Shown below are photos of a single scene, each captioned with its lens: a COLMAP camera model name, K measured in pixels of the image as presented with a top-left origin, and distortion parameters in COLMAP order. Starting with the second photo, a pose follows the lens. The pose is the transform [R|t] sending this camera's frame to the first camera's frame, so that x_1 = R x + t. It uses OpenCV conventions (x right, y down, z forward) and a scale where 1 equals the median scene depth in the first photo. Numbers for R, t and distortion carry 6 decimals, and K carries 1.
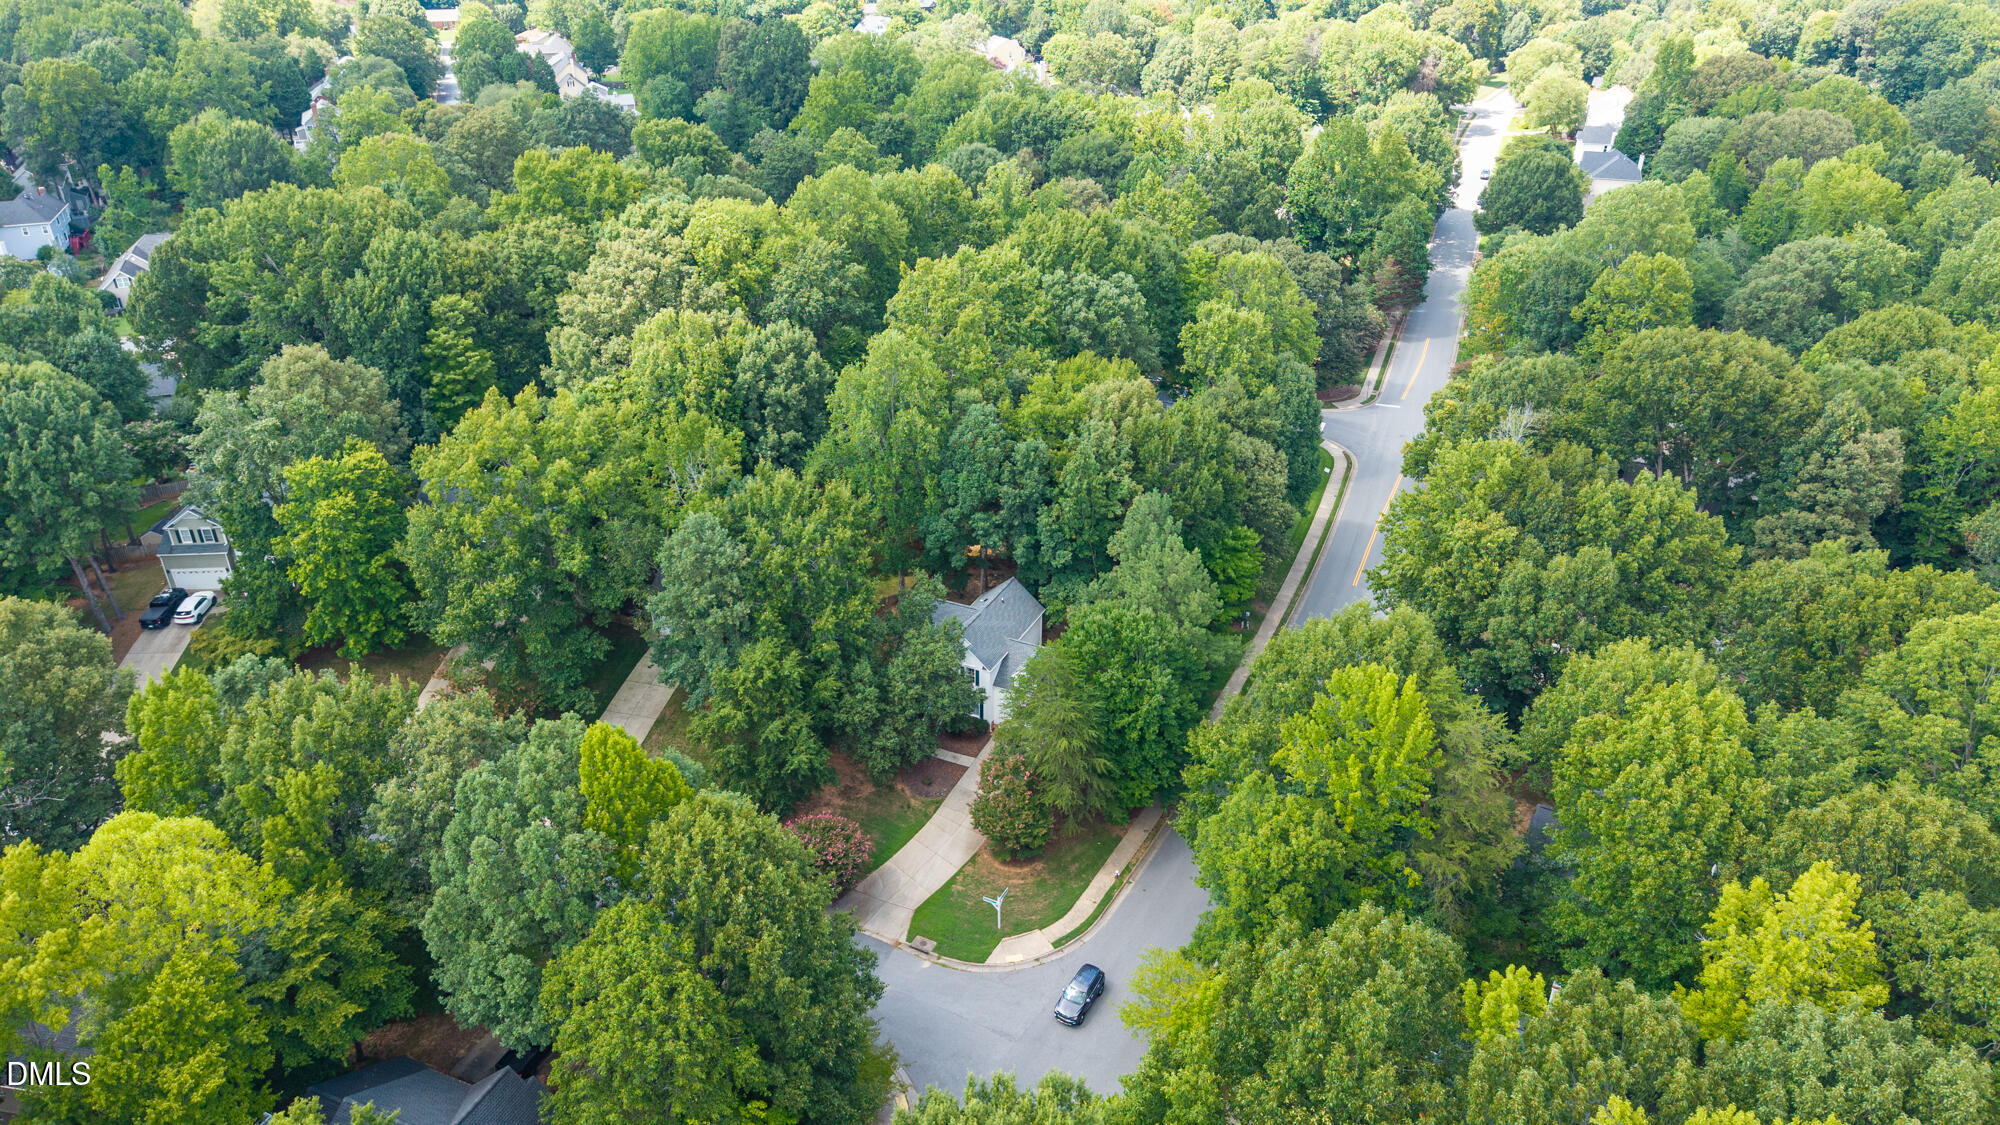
lens RADIAL K [[1307.9, 0, 1000.0], [0, 1307.9, 562.5], [0, 0, 1]] dist [0.065880, -0.102237]
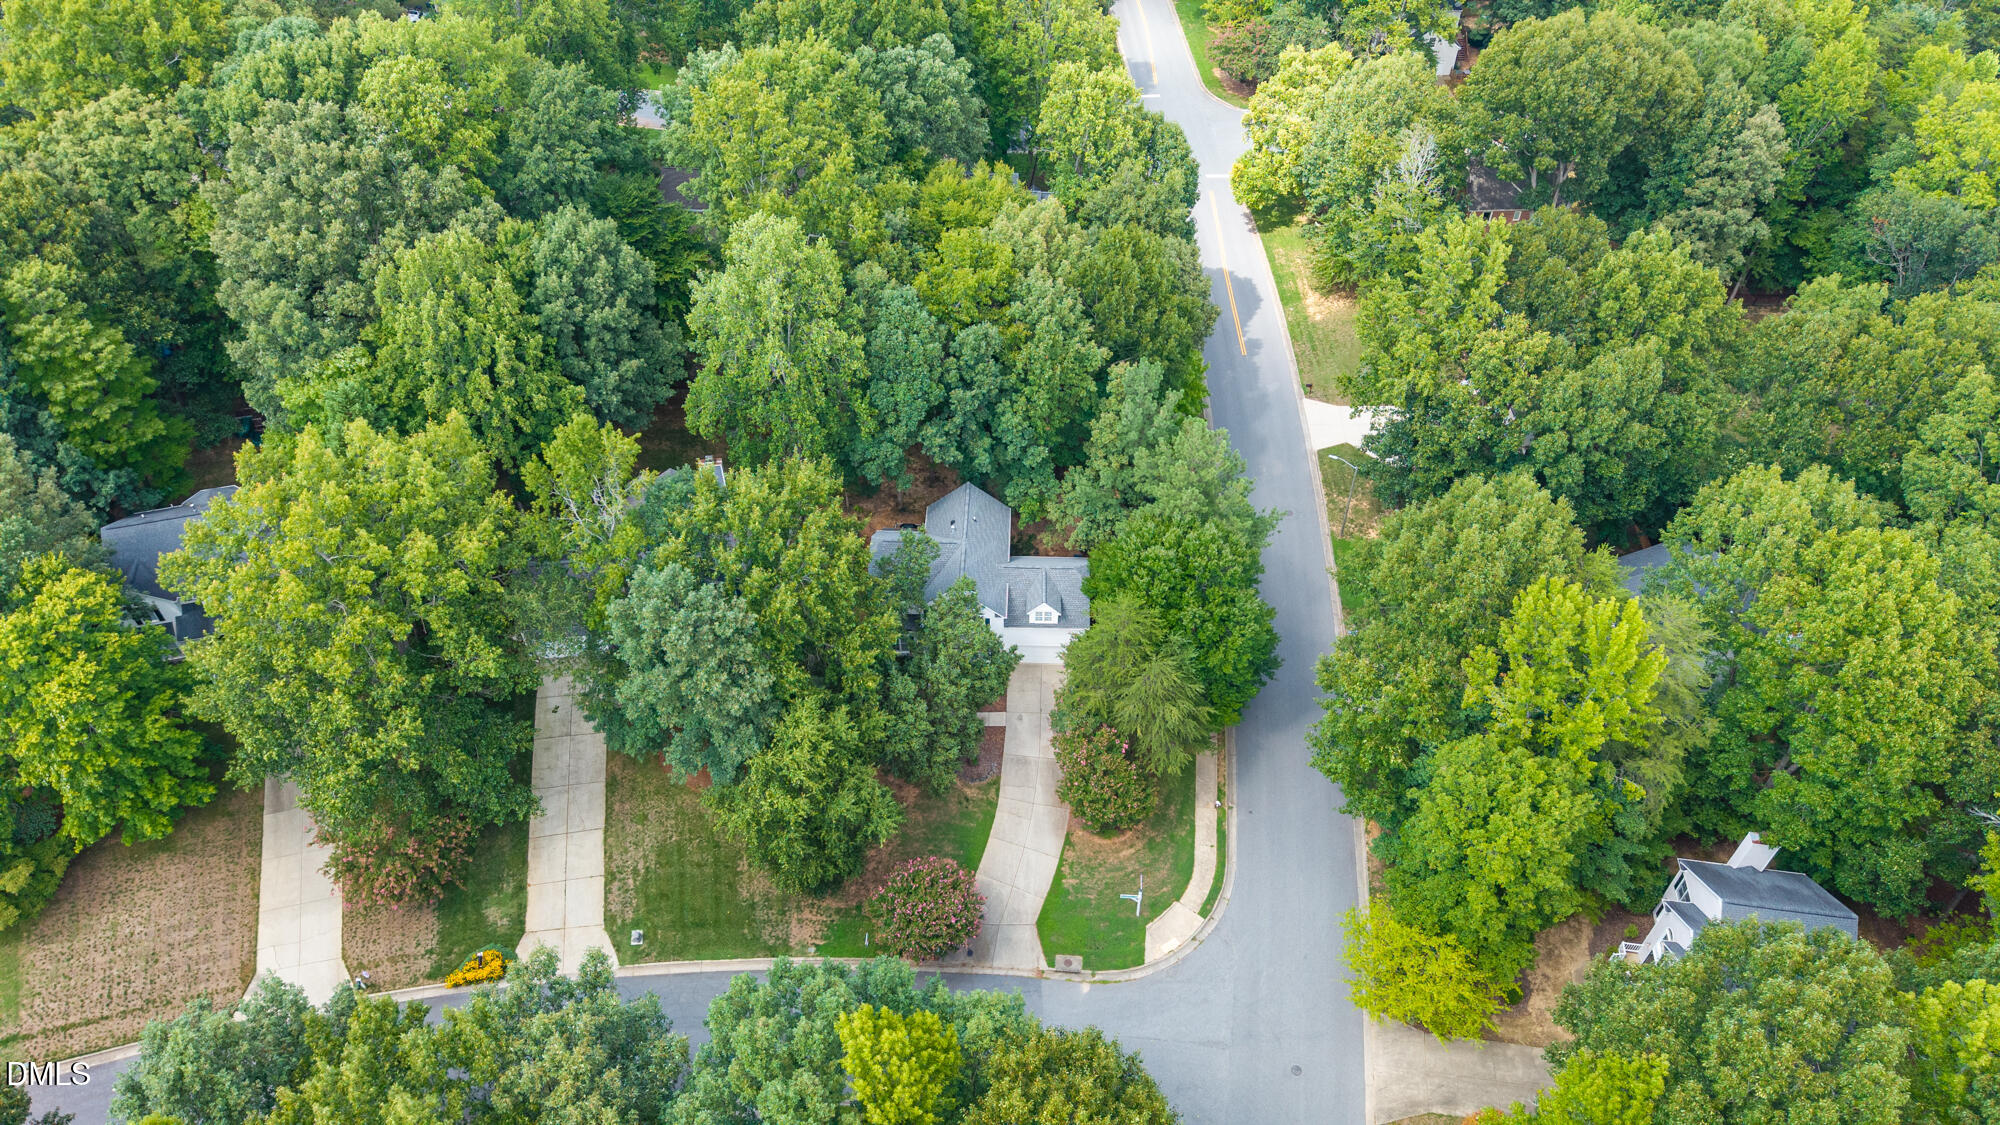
lens RADIAL K [[1307.9, 0, 1000.0], [0, 1307.9, 562.5], [0, 0, 1]] dist [0.065880, -0.102237]
pose [[0.917705, -0.281846, 0.279965, -0.219965], [0.187648, 0.928702, 0.319847, -0.204792], [-0.350152, -0.240990, 0.905162, 0.223735]]
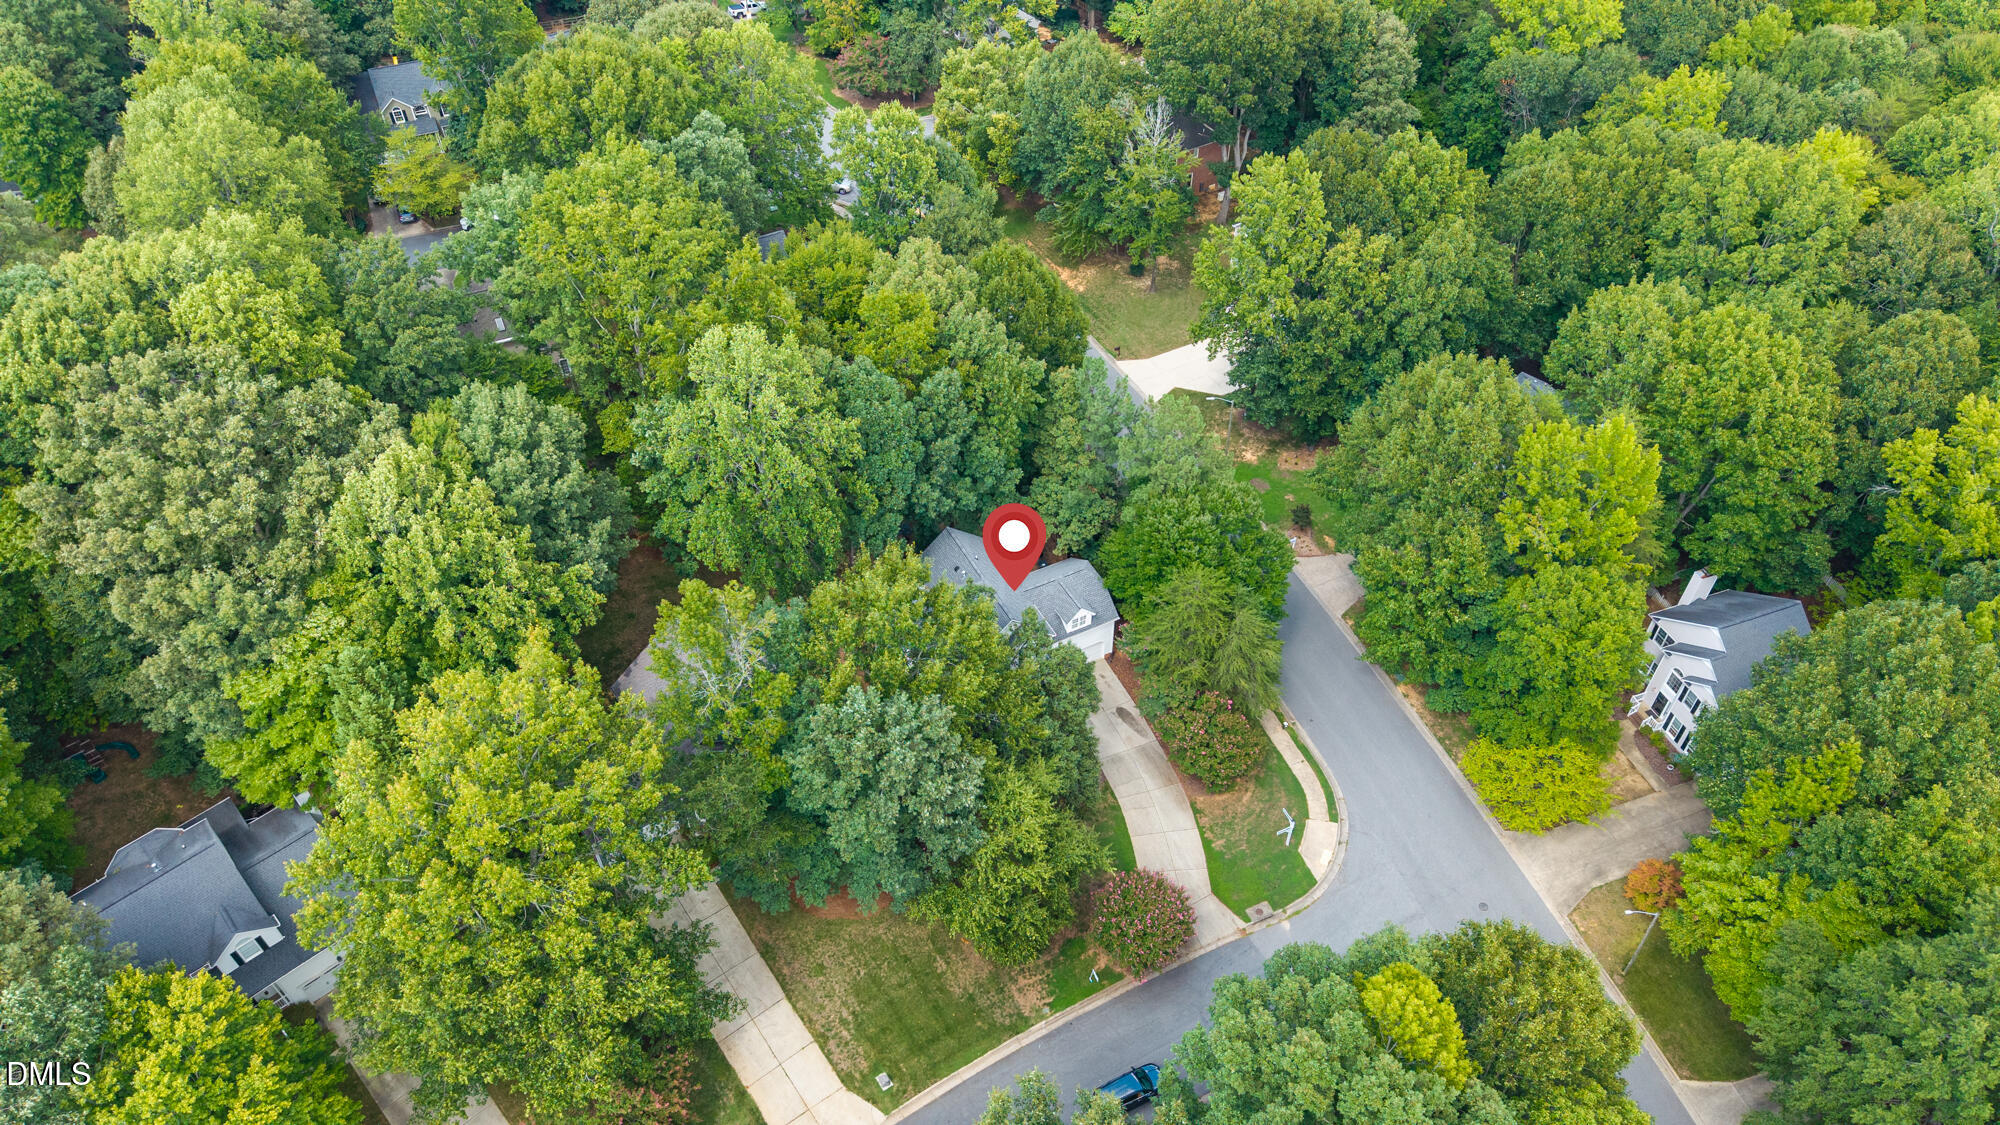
lens RADIAL K [[1307.9, 0, 1000.0], [0, 1307.9, 562.5], [0, 0, 1]] dist [0.065880, -0.102237]
pose [[0.616031, -0.558400, 0.555603, -0.449211], [0.377782, 0.828354, 0.413655, -0.305174], [-0.691221, -0.044927, 0.721245, 0.370026]]
